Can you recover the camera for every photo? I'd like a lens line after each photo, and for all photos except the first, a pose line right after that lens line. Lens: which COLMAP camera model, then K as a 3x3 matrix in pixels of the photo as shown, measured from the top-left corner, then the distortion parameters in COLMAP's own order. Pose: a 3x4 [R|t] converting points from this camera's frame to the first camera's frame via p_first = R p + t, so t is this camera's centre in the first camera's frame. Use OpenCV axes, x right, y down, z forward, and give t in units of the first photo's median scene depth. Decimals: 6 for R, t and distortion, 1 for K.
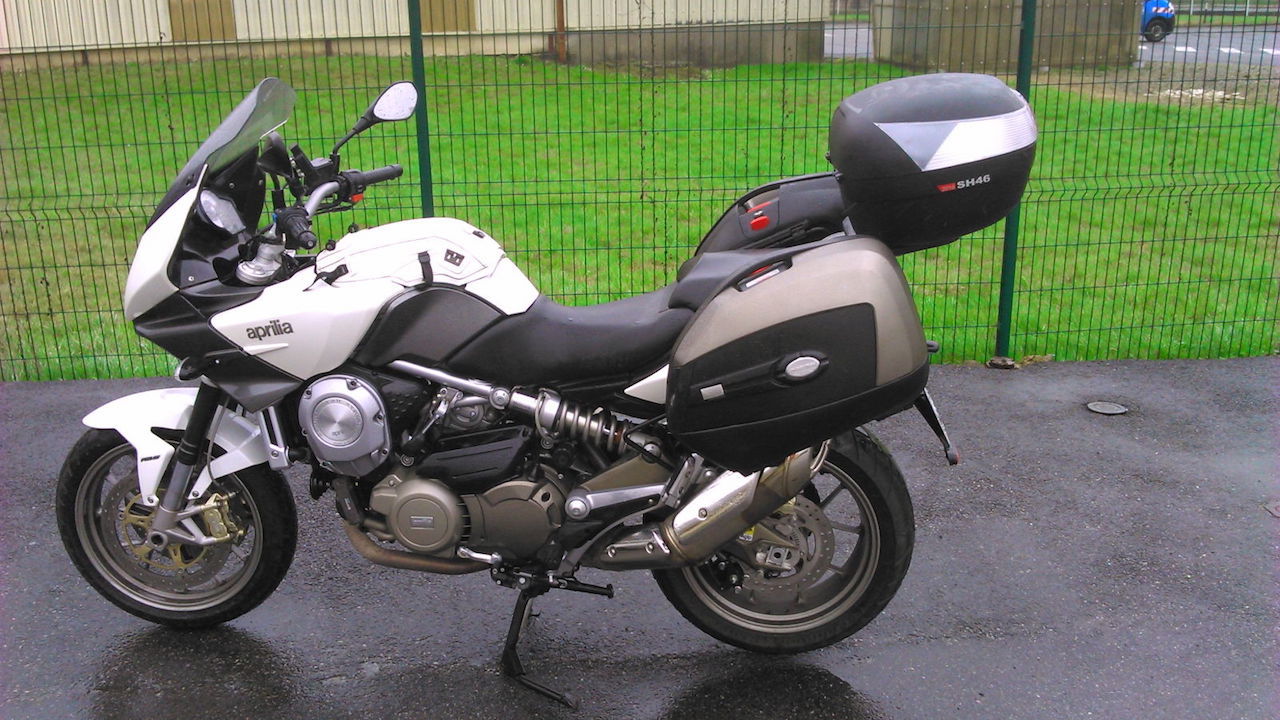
lens RADIAL K [[1299.2, 0, 641.0], [0, 1299.2, 381.7], [0, 0, 1]] dist [0.016087, 0.000000]
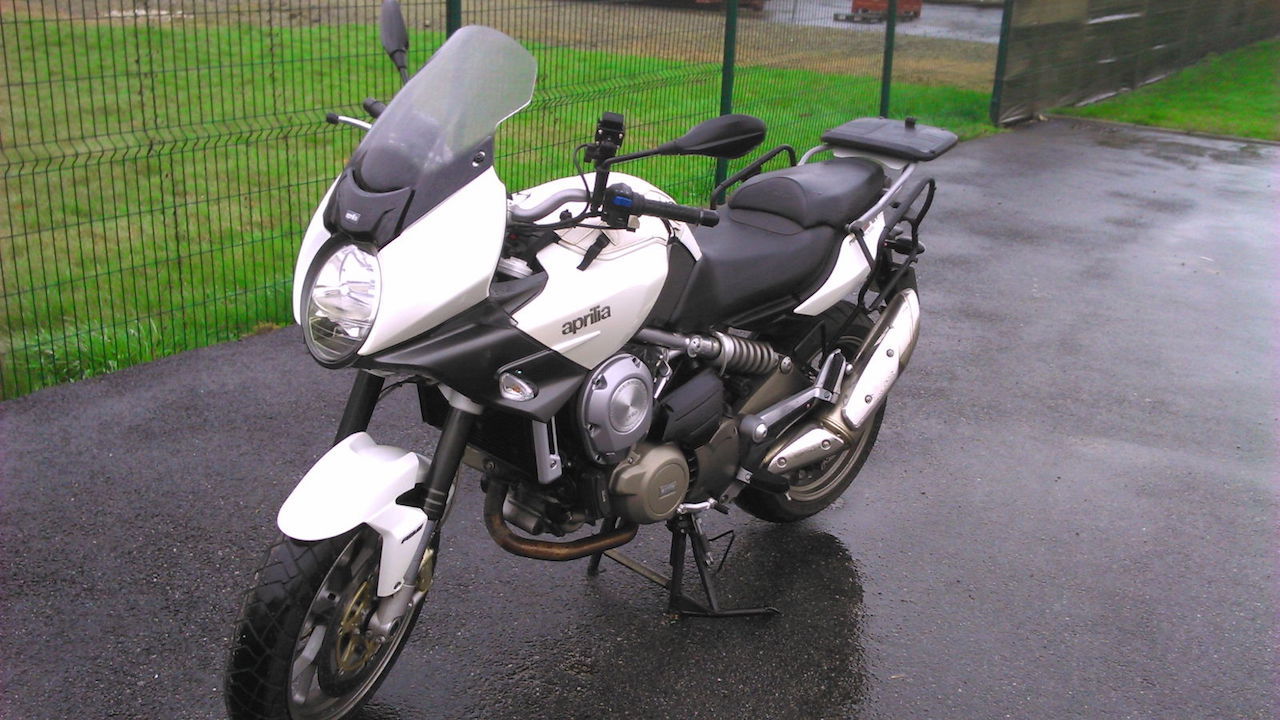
lens RADIAL K [[1299.2, 0, 631.3], [0, 1299.2, 368.2], [0, 0, 1]] dist [0.016087, 0.000000]
pose [[0.616321, -0.224018, 0.754960, -0.892147], [0.186094, 0.972964, 0.136786, -0.116157], [-0.765191, 0.056189, 0.641346, 0.394004]]
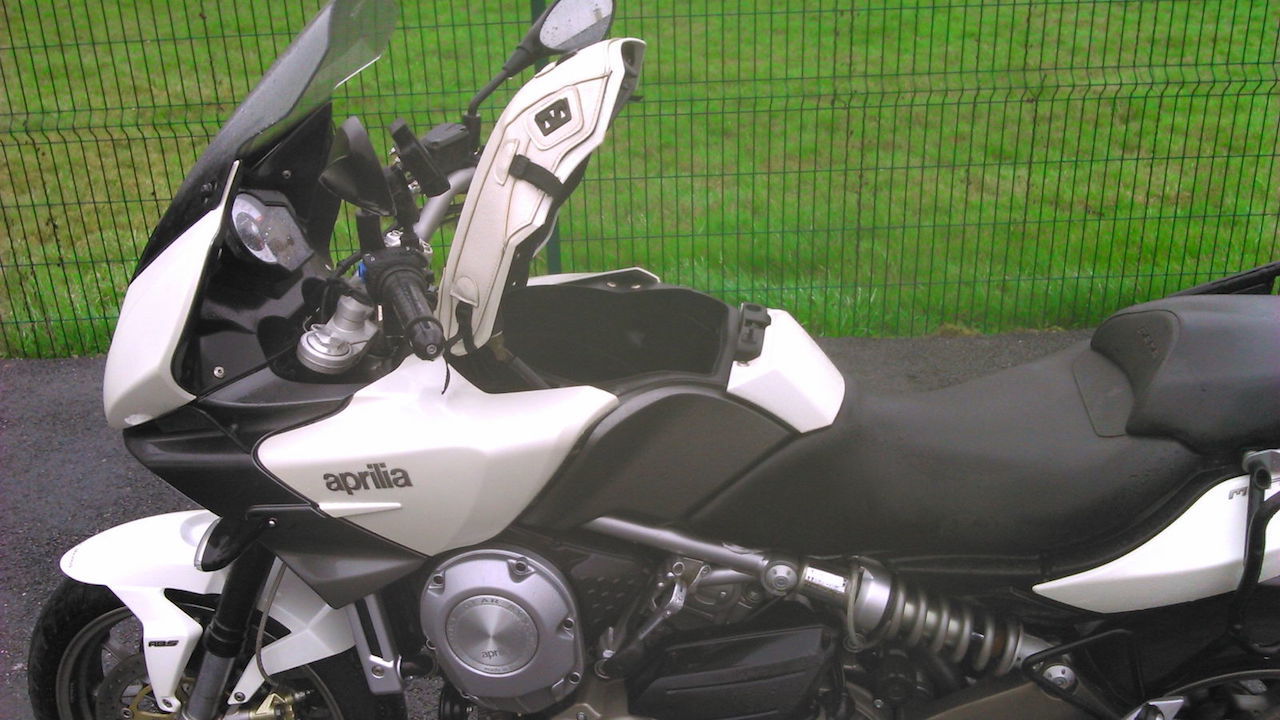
lens RADIAL K [[1299.2, 0, 622.0], [0, 1299.2, 361.5], [0, 0, 1]] dist [0.016087, 0.000000]
pose [[0.998985, -0.003838, -0.044876, -0.149274], [0.008320, 0.994940, 0.100122, -0.132966], [0.044265, -0.100394, 0.993963, 0.456384]]
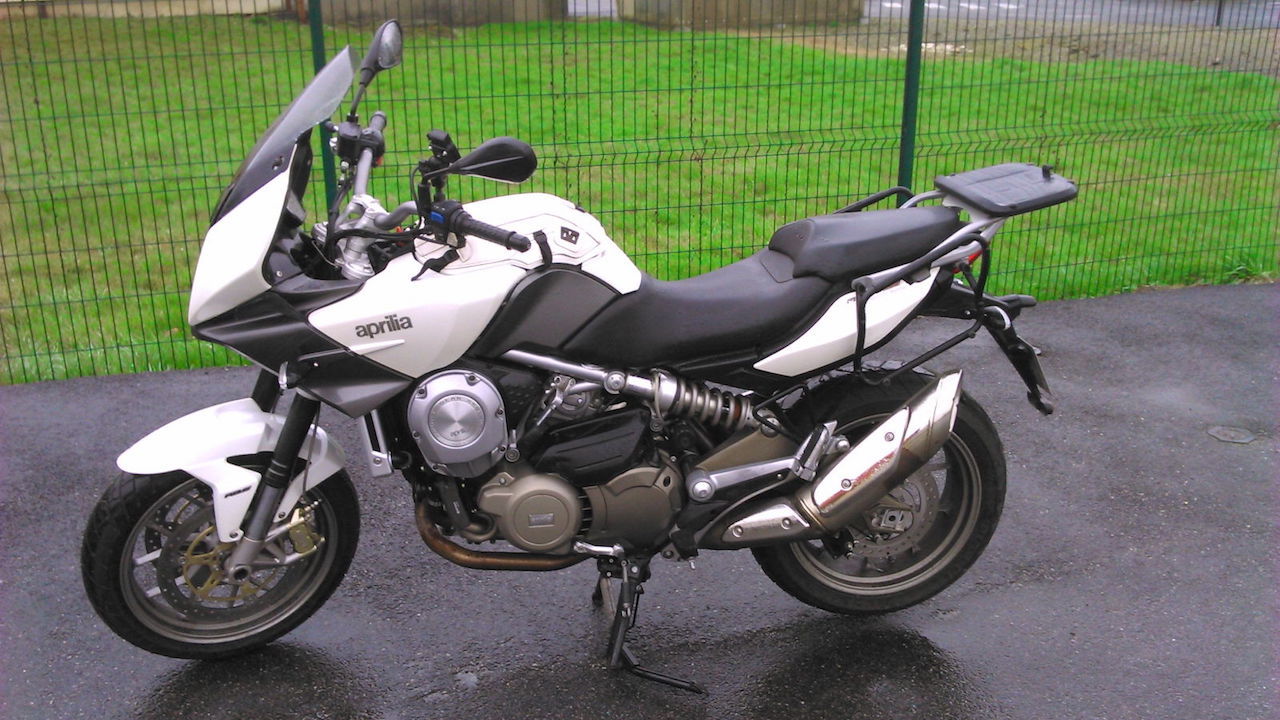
lens RADIAL K [[1299.2, 0, 636.1], [0, 1299.2, 388.2], [0, 0, 1]] dist [0.016087, 0.000000]
pose [[0.972453, -0.071512, 0.221857, -0.303104], [0.063737, 0.997082, 0.042018, -0.022081], [-0.224215, -0.026720, 0.974173, 0.068021]]
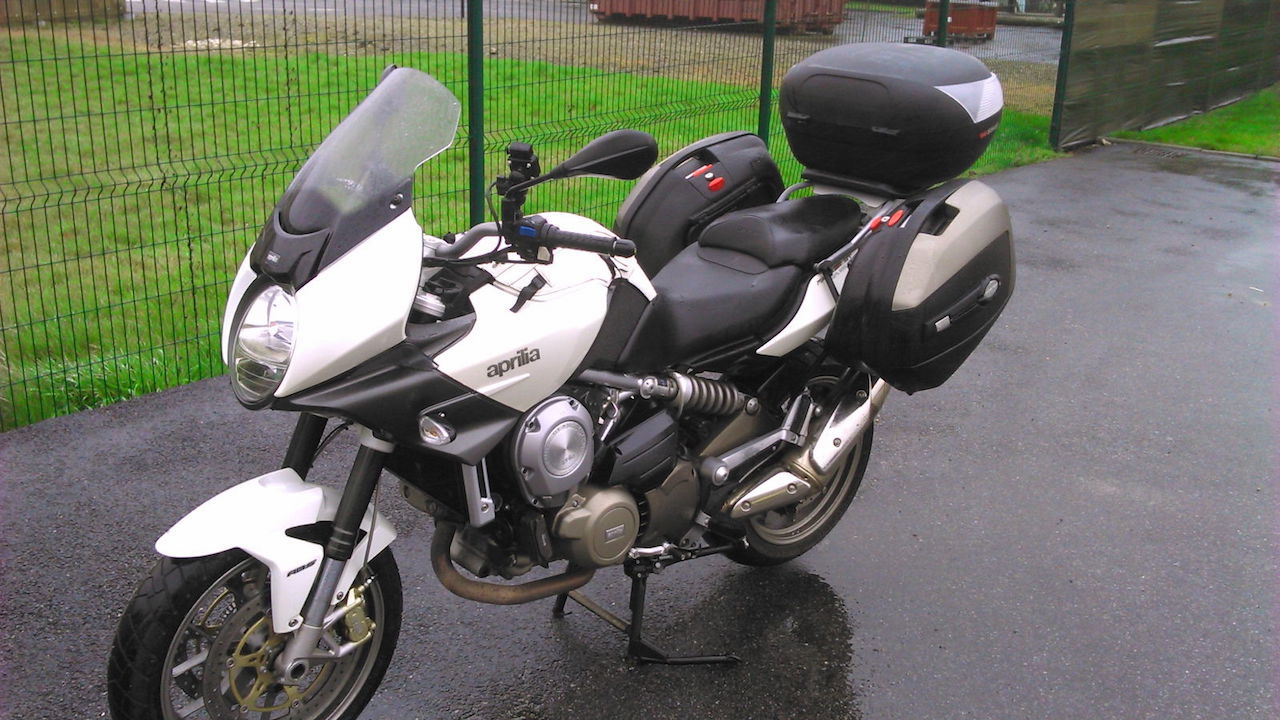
lens RADIAL K [[1299.2, 0, 632.7], [0, 1299.2, 361.2], [0, 0, 1]] dist [0.016087, 0.000000]
pose [[0.661707, -0.203048, 0.721744, -0.814137], [0.186418, 0.976957, 0.103937, -0.109538], [-0.726218, 0.065770, 0.684311, 0.334254]]
